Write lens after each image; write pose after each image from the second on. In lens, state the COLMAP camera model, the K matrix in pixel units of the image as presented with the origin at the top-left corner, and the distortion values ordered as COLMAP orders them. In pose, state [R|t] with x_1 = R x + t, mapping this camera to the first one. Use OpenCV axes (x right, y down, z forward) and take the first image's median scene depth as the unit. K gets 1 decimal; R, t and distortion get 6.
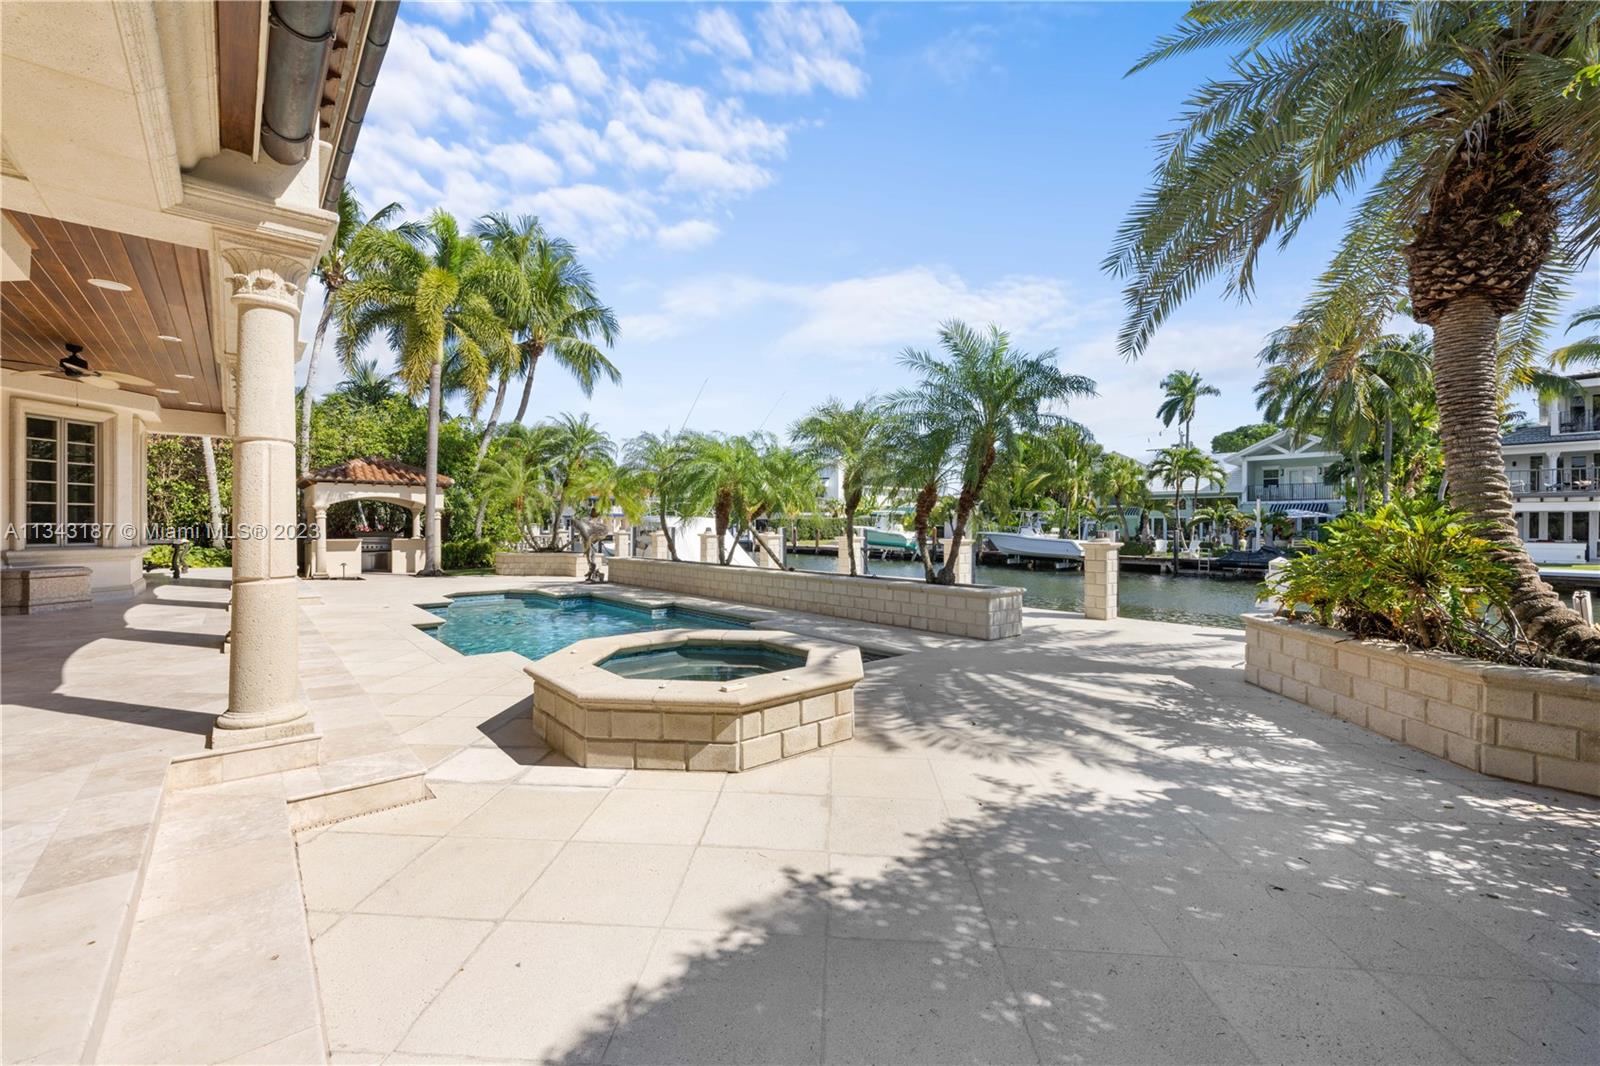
lens RADIAL K [[655.9, 0, 795.6], [0, 655.9, 518.6], [0, 0, 1]] dist [-0.001555, -0.000116]
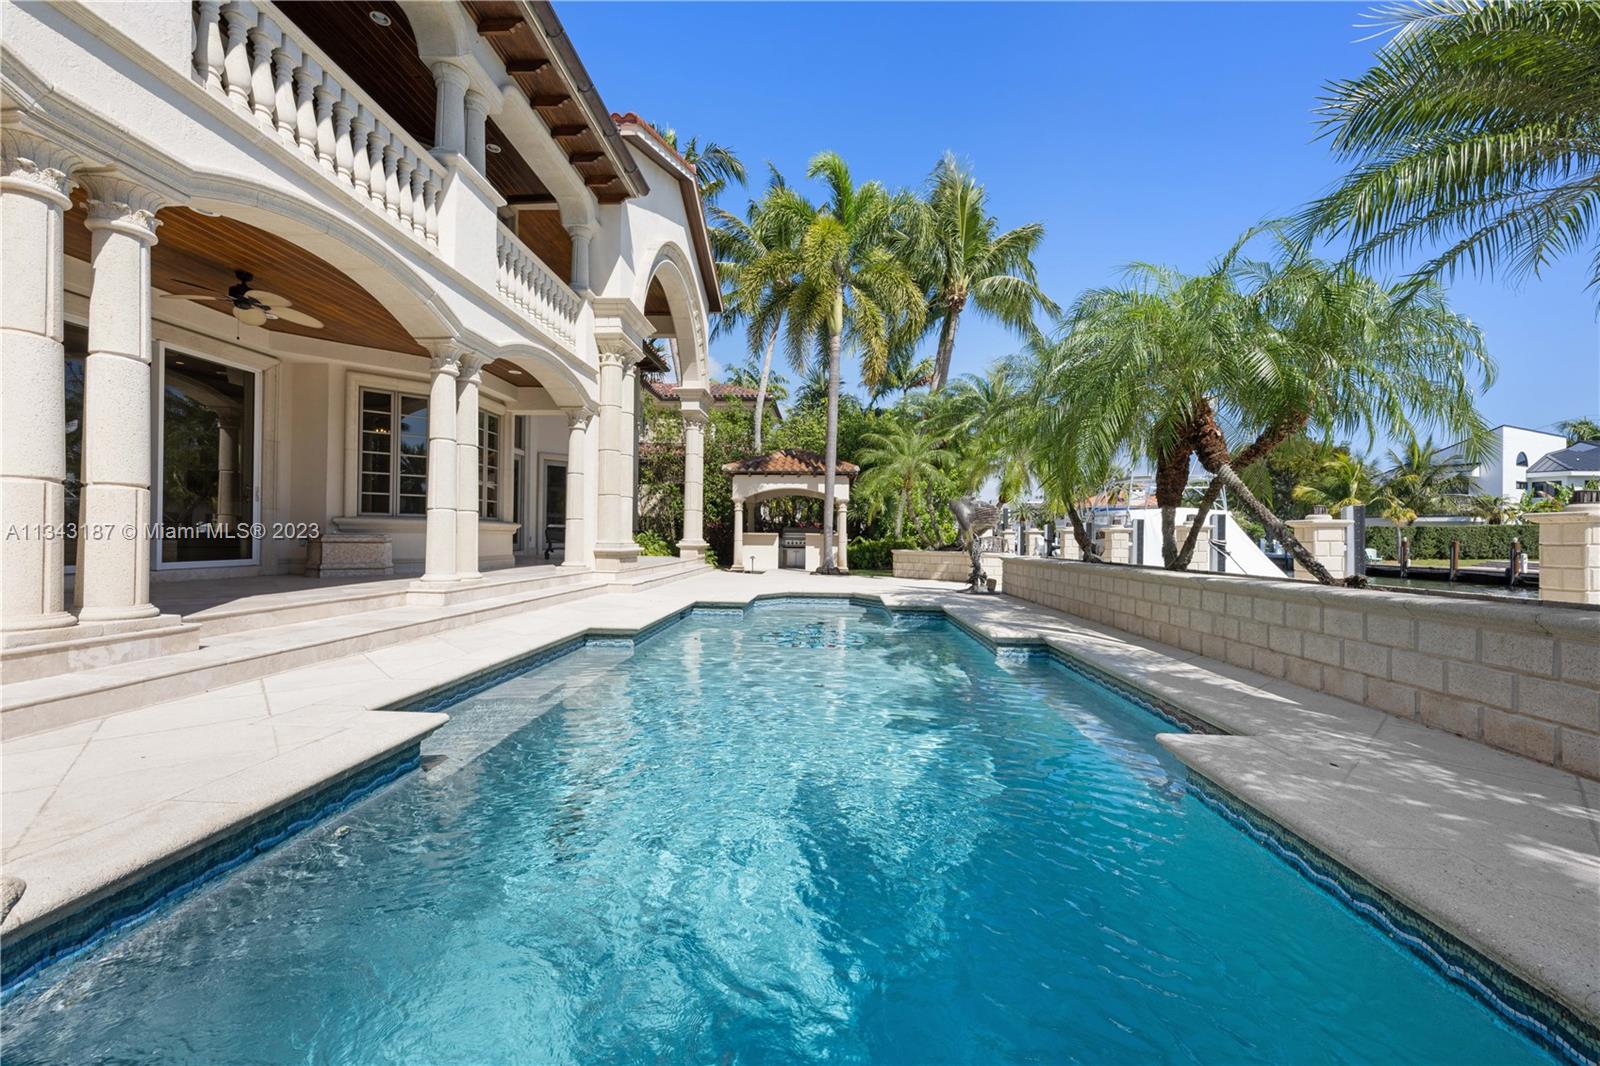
lens RADIAL K [[637.3, 0, 785.8], [0, 637.3, 532.8], [0, 0, 1]] dist [-0.001359, -0.000190]
pose [[0.713679, 0.001288, -0.700472, 0.009073], [-0.003194, 0.999994, -0.001415, 0.031802], [0.700466, 0.003247, 0.713678, 0.331036]]
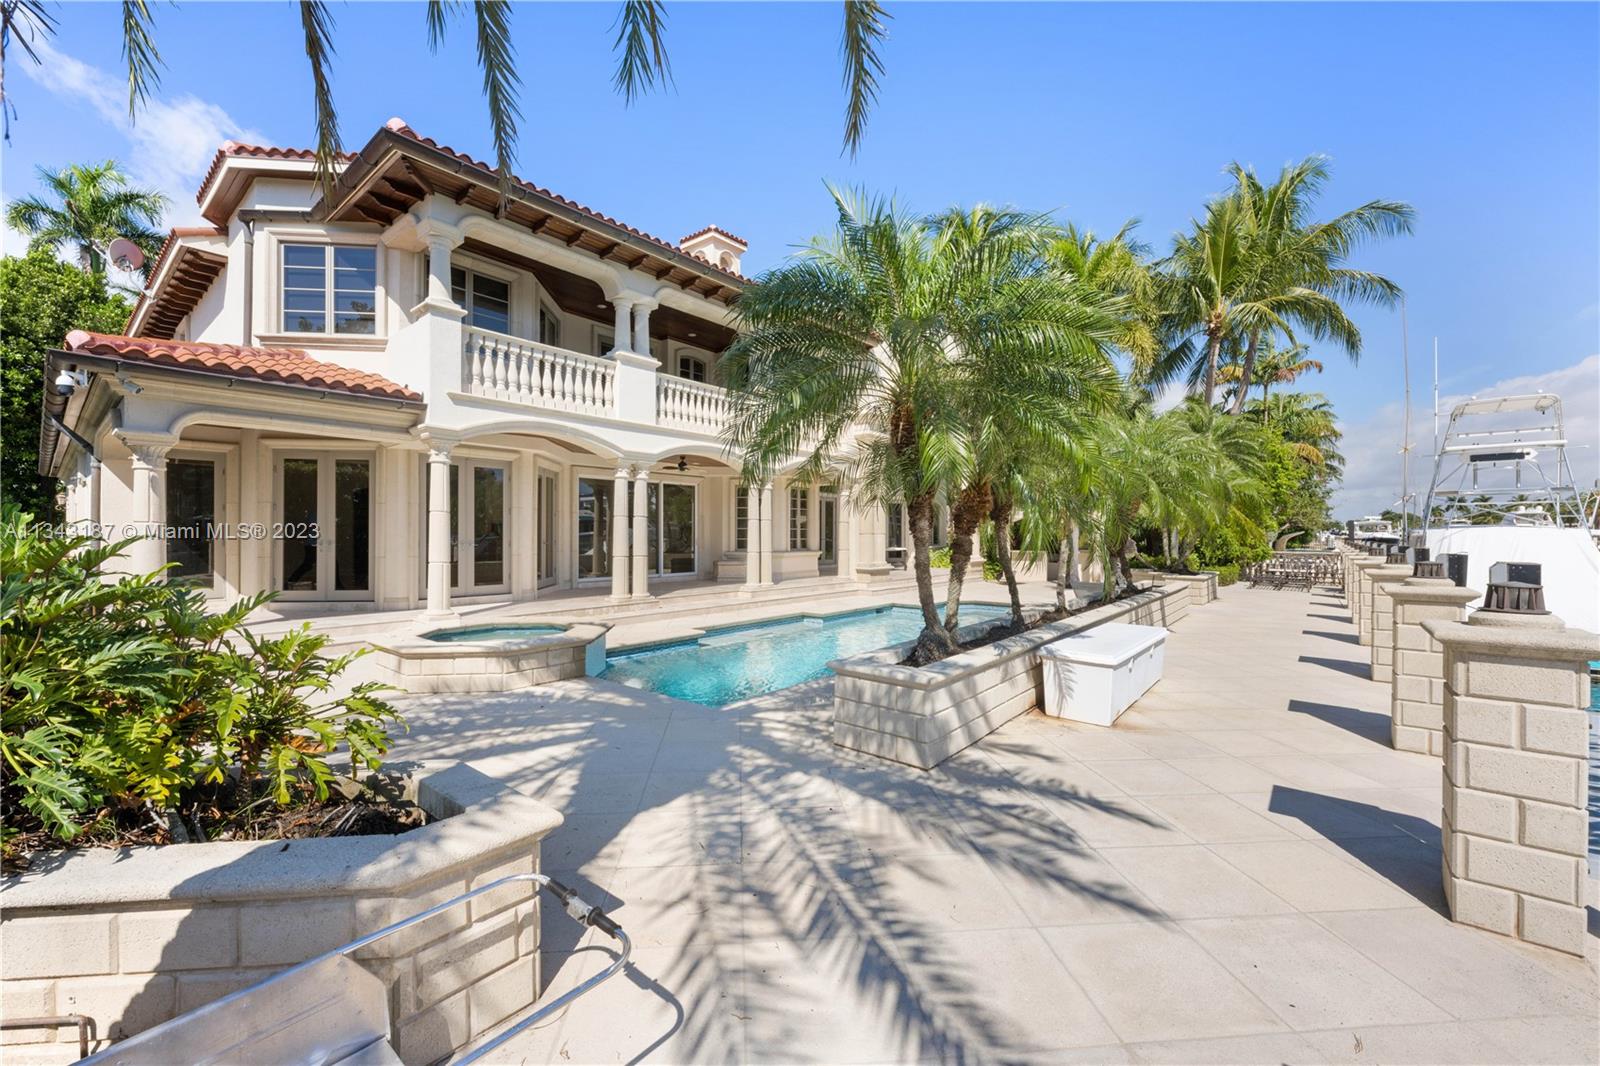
lens RADIAL K [[638.1, 0, 796.2], [0, 638.1, 534.1], [0, 0, 1]] dist [-0.000734, -0.000339]
pose [[0.169559, 0.001011, -0.985520, 0.376533], [0.004243, 0.999989, 0.001756, -0.003632], [0.985511, -0.004479, 0.169553, 0.372177]]
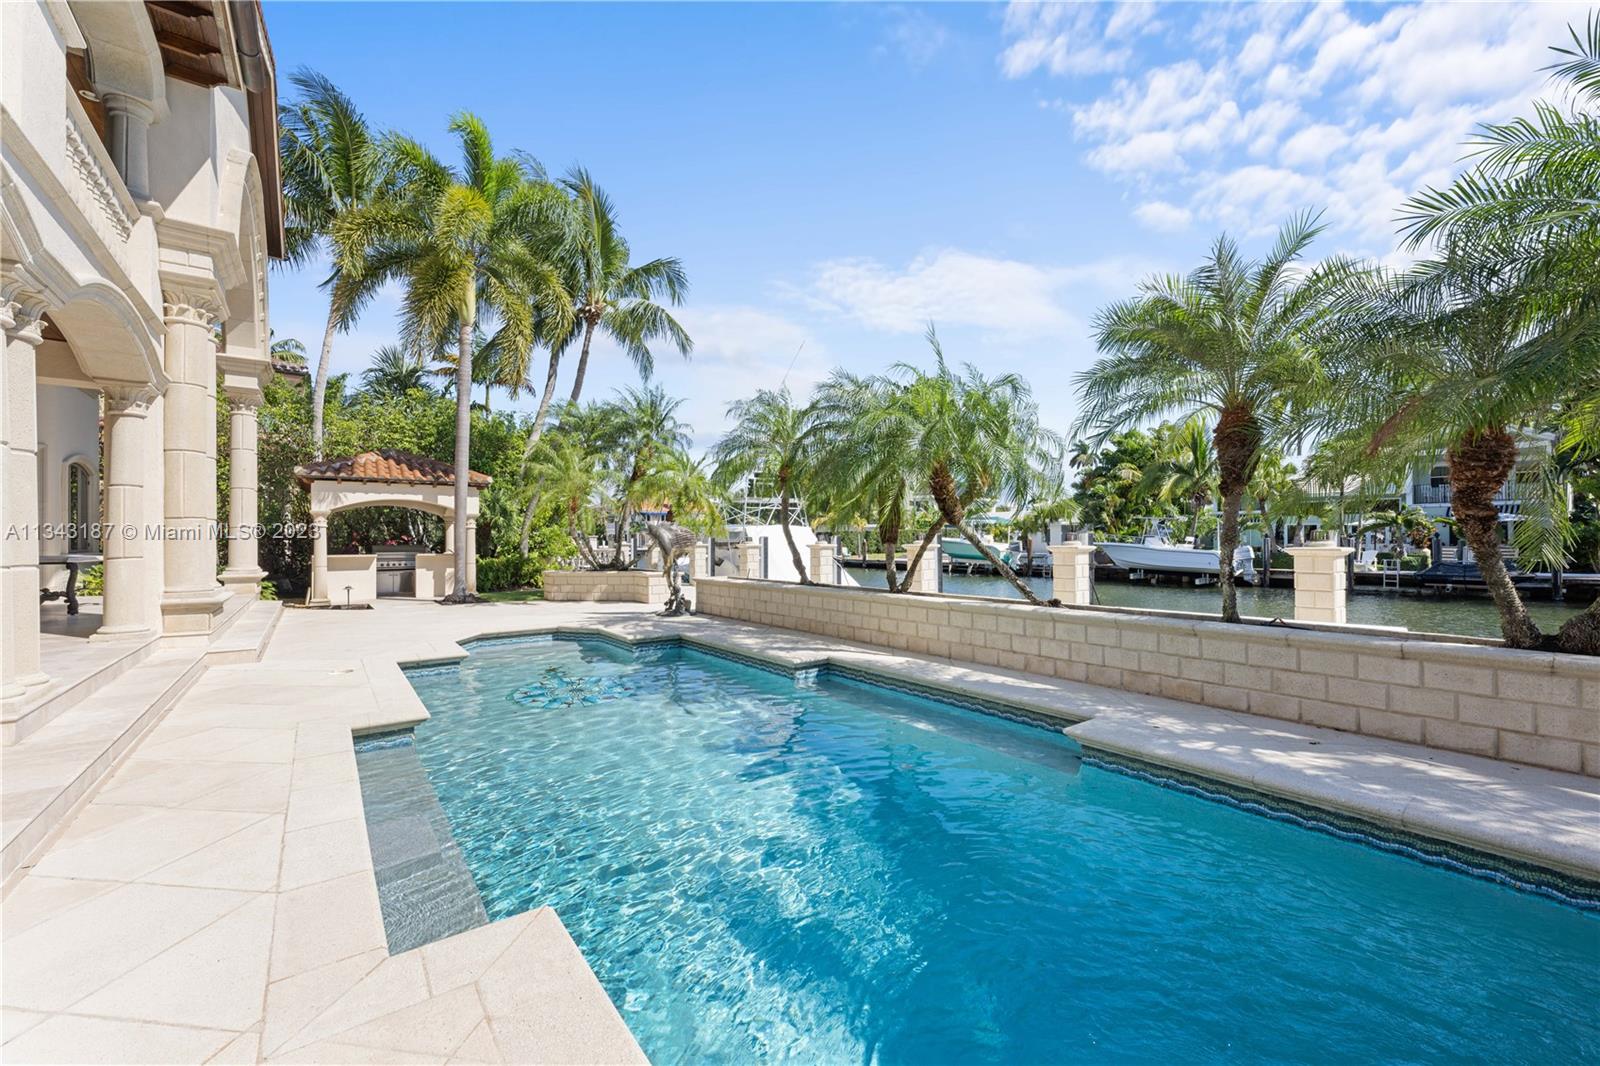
lens RADIAL K [[638.1, 0, 796.2], [0, 638.1, 534.1], [0, 0, 1]] dist [-0.000734, -0.000339]
pose [[0.997894, -0.008280, -0.064334, -0.114076], [0.008379, 0.999964, 0.001263, 0.010156], [0.064322, -0.001799, 0.997928, 0.273279]]
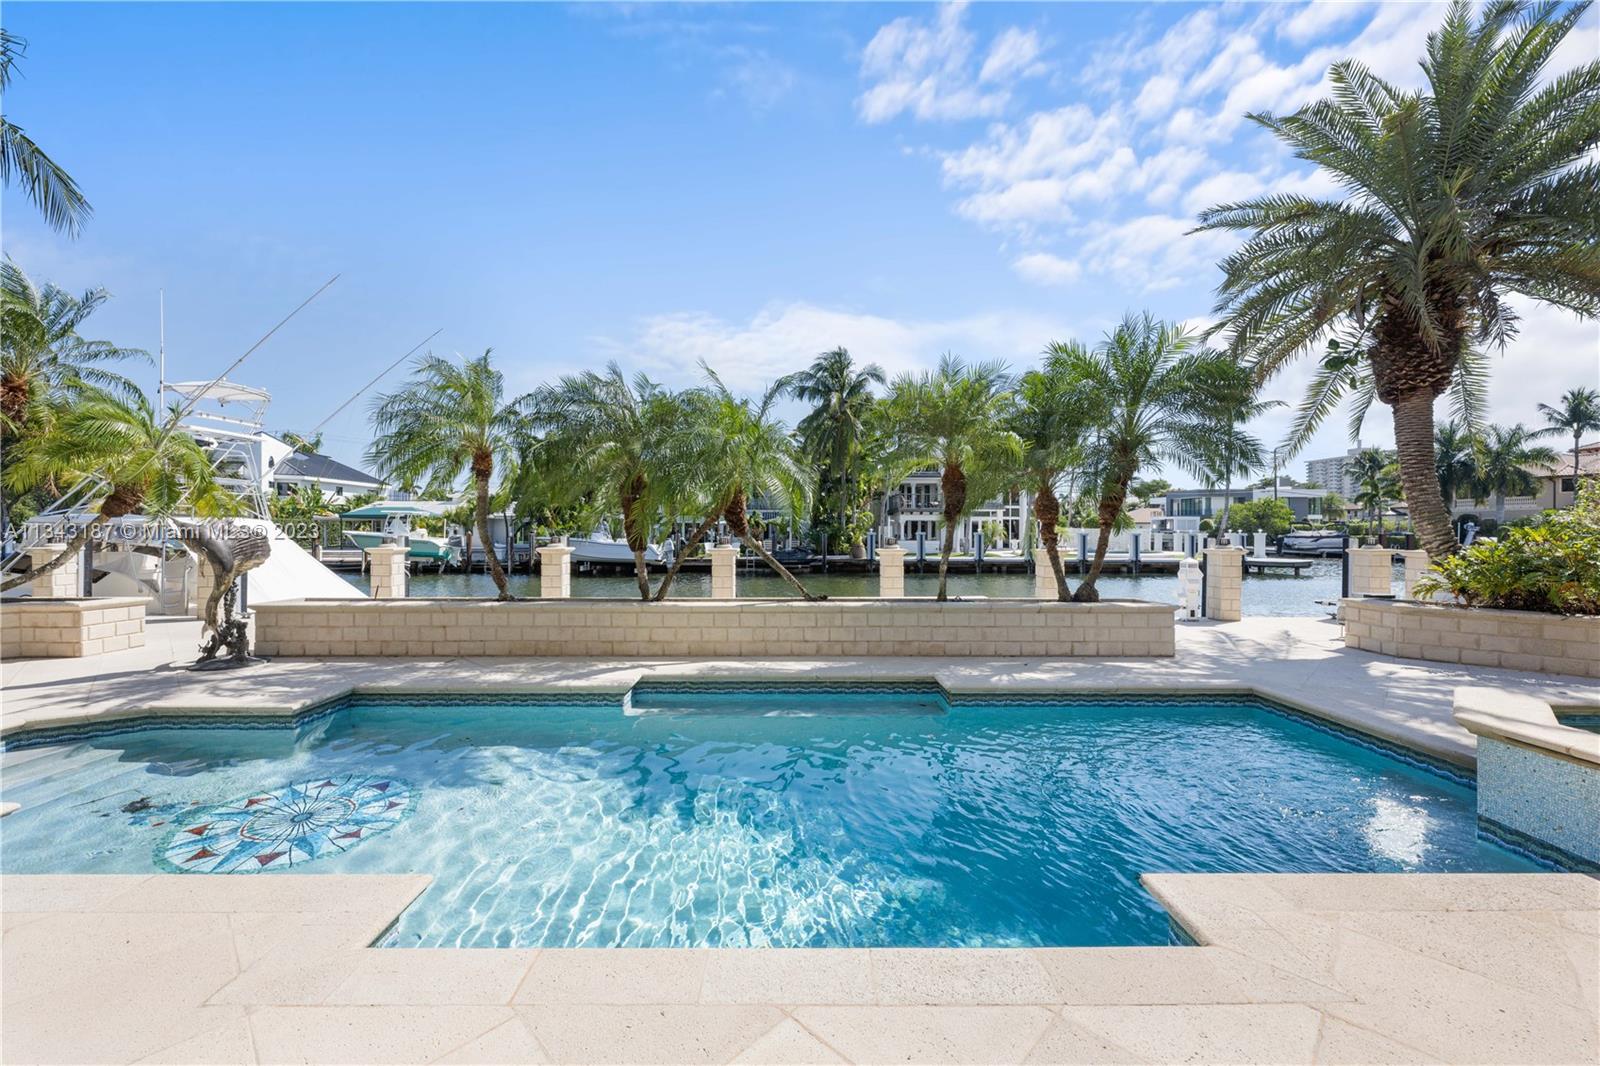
lens RADIAL K [[638.1, 0, 796.2], [0, 638.1, 534.1], [0, 0, 1]] dist [-0.000734, -0.000339]
pose [[0.646323, -0.007241, 0.763029, -0.331031], [-0.007820, 0.999840, 0.016113, -0.001504], [-0.763023, -0.016381, 0.646163, 0.353546]]
